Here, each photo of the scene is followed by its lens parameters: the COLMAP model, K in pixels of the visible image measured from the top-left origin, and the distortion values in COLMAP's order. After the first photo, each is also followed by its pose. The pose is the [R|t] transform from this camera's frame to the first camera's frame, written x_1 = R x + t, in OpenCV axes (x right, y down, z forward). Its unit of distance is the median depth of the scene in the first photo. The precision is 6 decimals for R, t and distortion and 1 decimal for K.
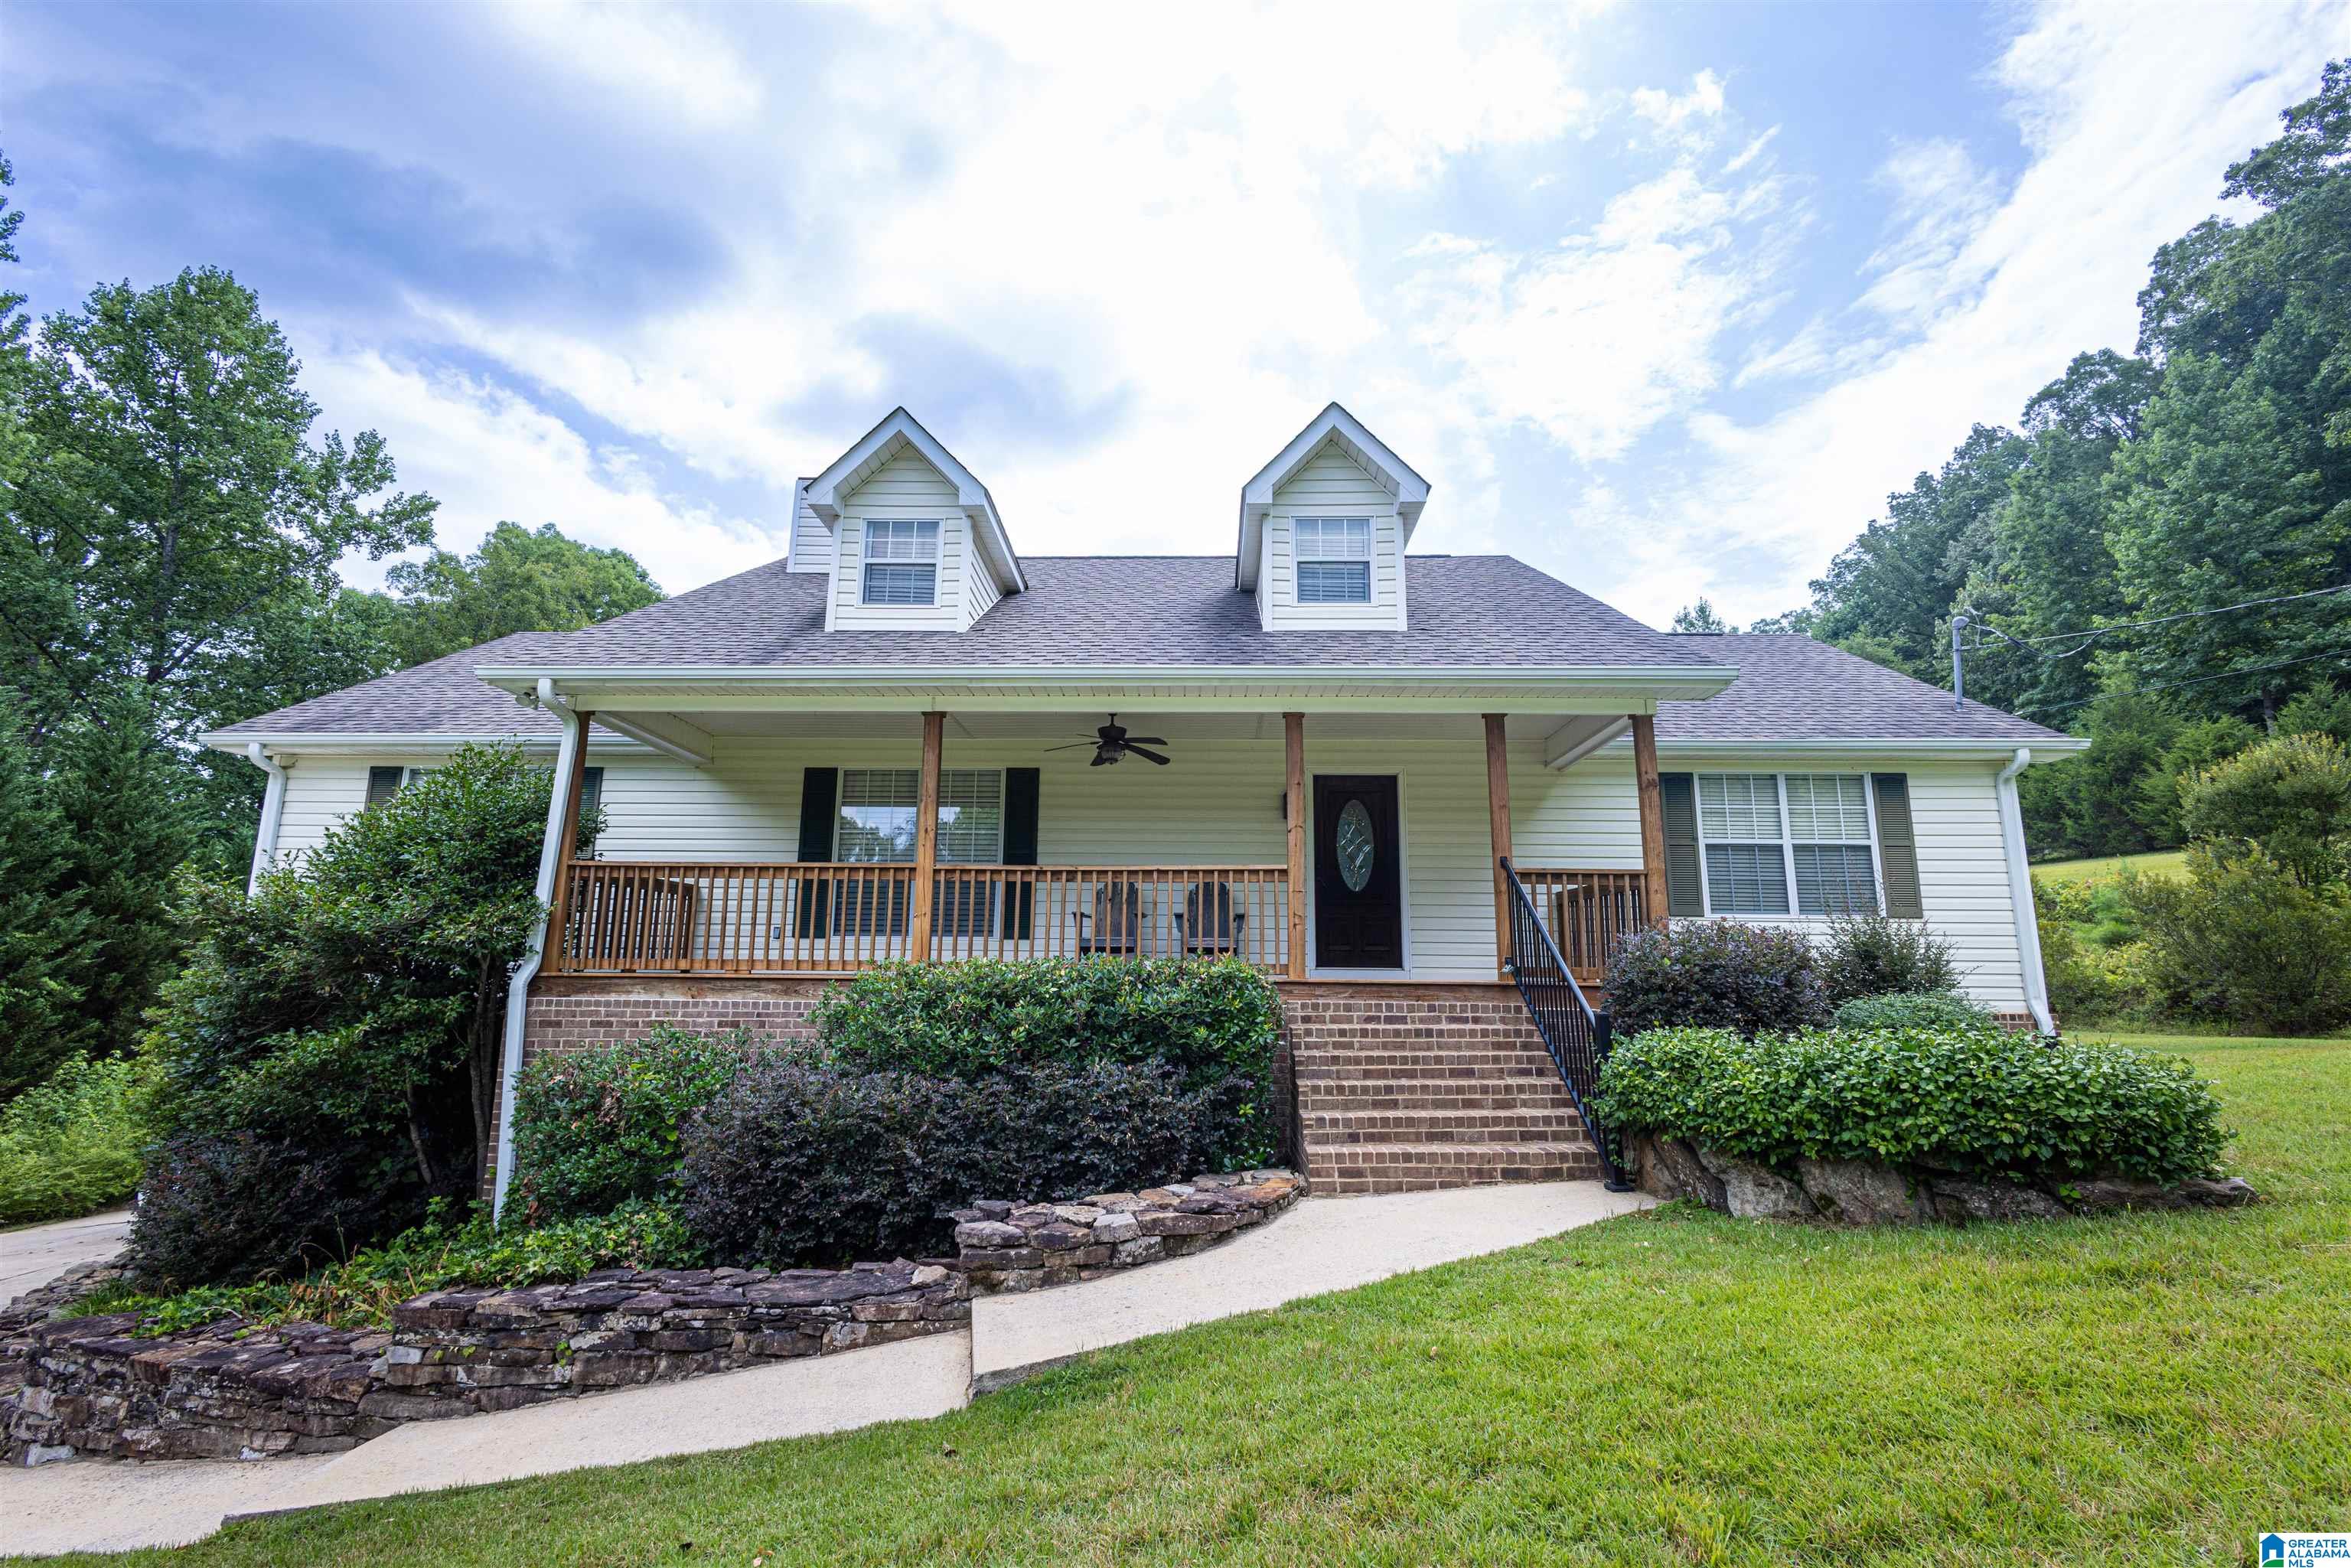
lens RADIAL K [[1080.7, 0, 1171.5], [0, 1080.7, 792.3], [0, 0, 1]] dist [0.018950, -0.004215]
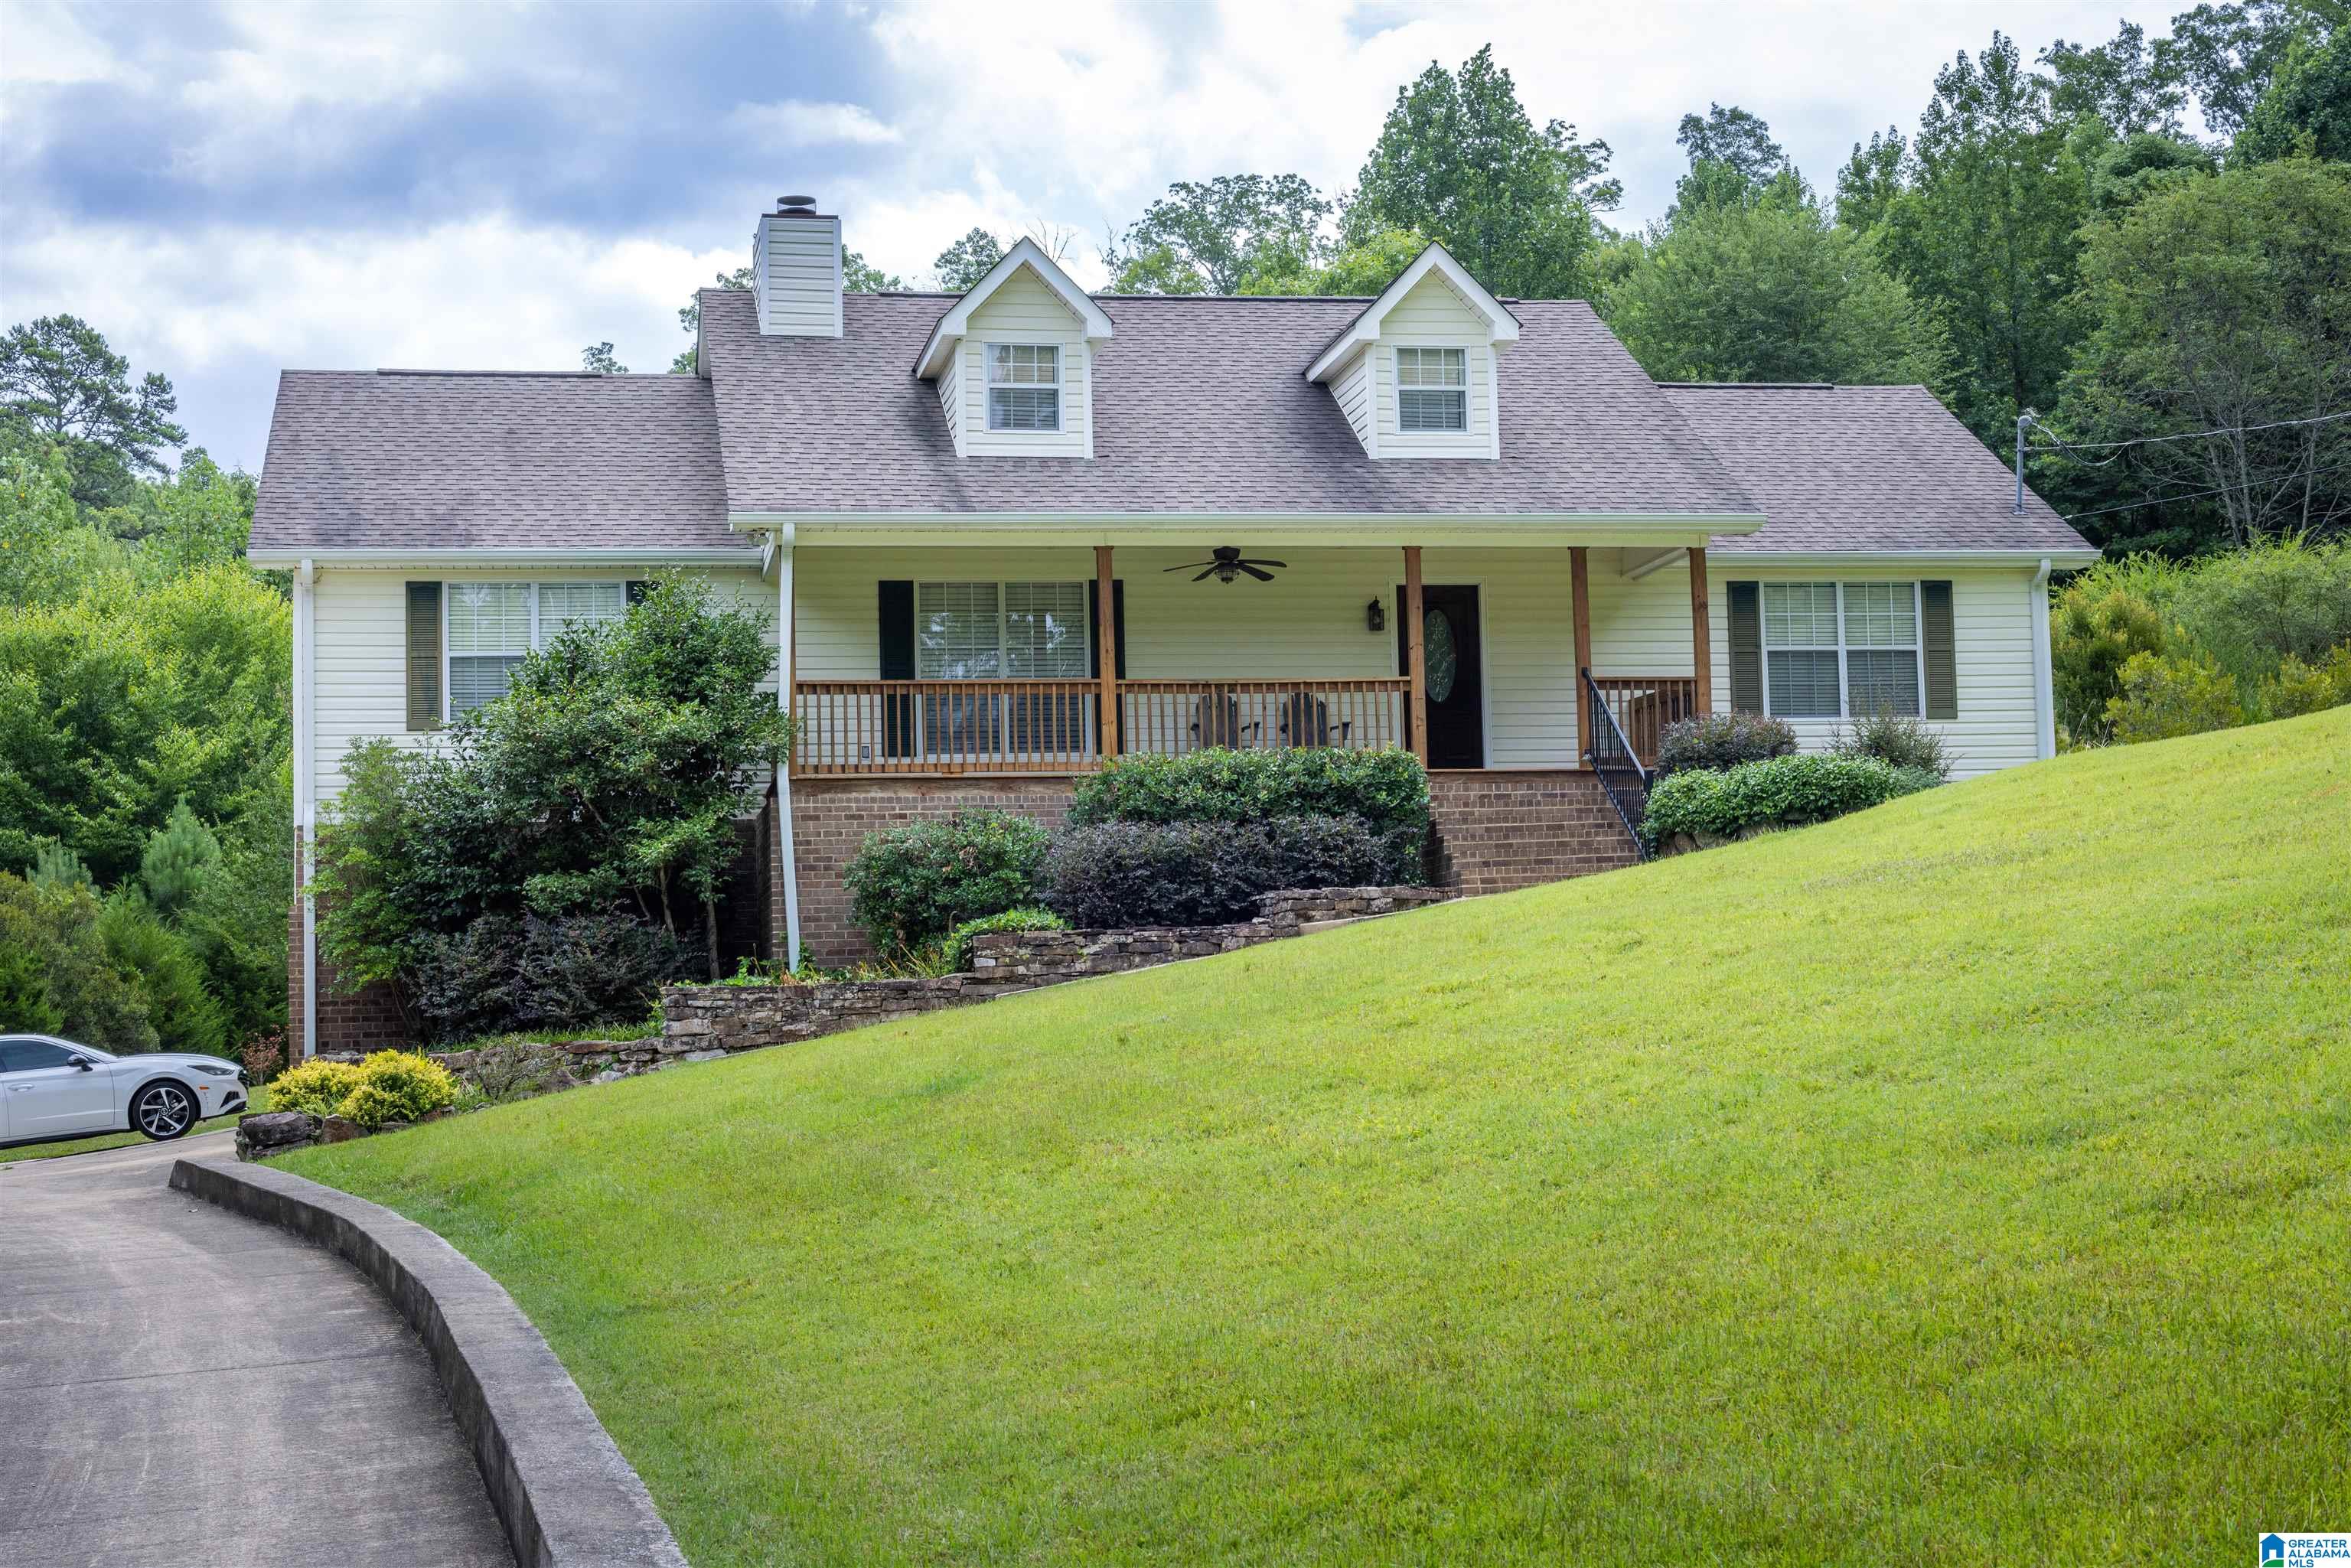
lens RADIAL K [[3391.9, 0, 1175.7], [0, 3391.9, 780.4], [0, 0, 1]] dist [0.041014, 0.000000]
pose [[0.981061, -0.018081, 0.192855, -0.860136], [-0.000891, 0.995202, 0.097833, -0.182515], [-0.193698, -0.096152, 0.976338, -2.581524]]
